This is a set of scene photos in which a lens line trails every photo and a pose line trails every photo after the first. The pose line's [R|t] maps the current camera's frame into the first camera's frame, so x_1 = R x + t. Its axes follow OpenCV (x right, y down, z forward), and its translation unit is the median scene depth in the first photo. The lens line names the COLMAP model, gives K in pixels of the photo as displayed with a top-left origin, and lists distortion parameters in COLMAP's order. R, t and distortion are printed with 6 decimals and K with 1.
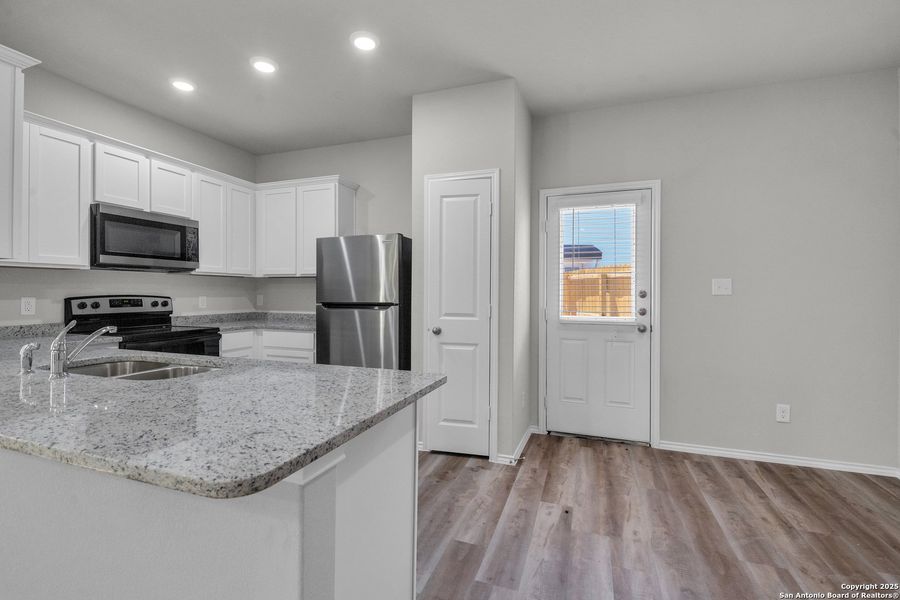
lens RADIAL K [[413.8, 0, 447.6], [0, 413.8, 292.6], [0, 0, 1]] dist [-0.003307, -0.000287]
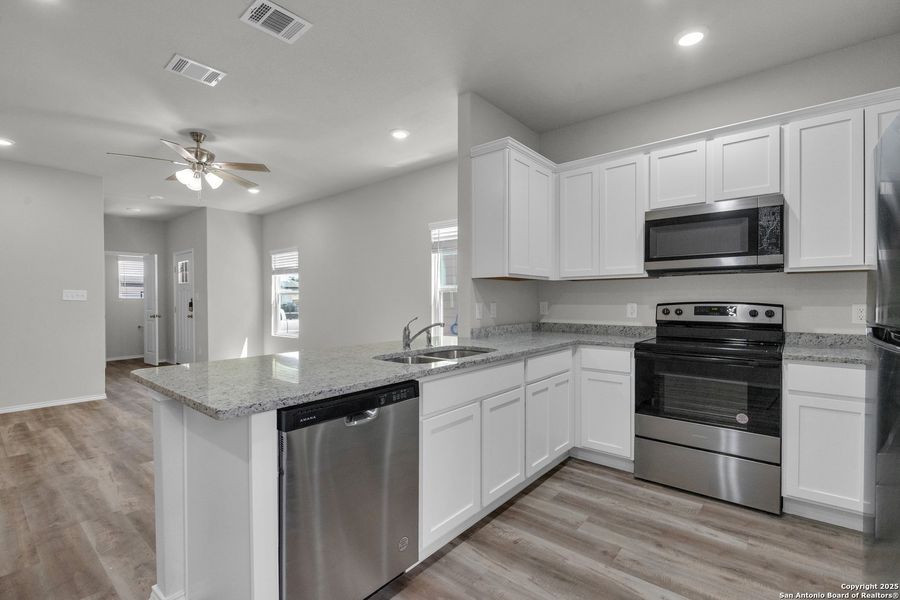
lens RADIAL K [[406.6, 0, 447.1], [0, 406.6, 302.7], [0, 0, 1]] dist [-0.003467, -0.000865]
pose [[-0.370285, 0.006981, -0.928892, 0.245764], [0.000793, 0.999974, 0.007199, 0.001134], [0.928918, 0.001929, -0.370281, 0.802884]]
